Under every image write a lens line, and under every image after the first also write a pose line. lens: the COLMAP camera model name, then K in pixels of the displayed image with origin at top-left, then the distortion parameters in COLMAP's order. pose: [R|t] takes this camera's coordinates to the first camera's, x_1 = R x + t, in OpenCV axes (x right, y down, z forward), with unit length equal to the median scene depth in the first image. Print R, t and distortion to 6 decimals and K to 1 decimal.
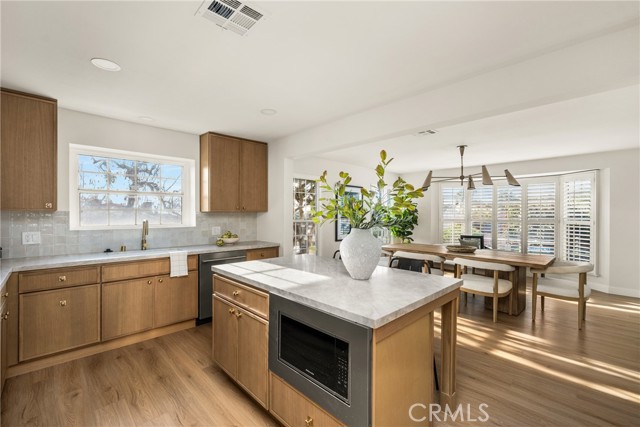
lens RADIAL K [[279.2, 0, 324.3], [0, 279.2, 215.8], [0, 0, 1]] dist [0.008373, 0.000245]
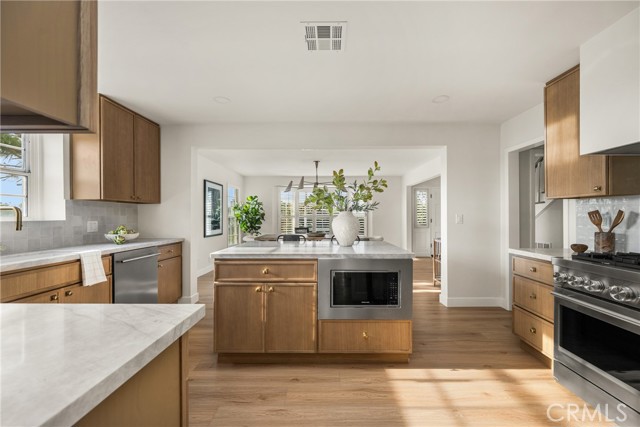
lens RADIAL K [[256.9, 0, 330.5], [0, 256.9, 218.0], [0, 0, 1]] dist [-0.000800, -0.000662]
pose [[0.697596, -0.010009, 0.716421, -0.462262], [0.011584, 0.999929, 0.002690, 0.038877], [-0.716398, 0.006422, 0.697663, 0.067215]]
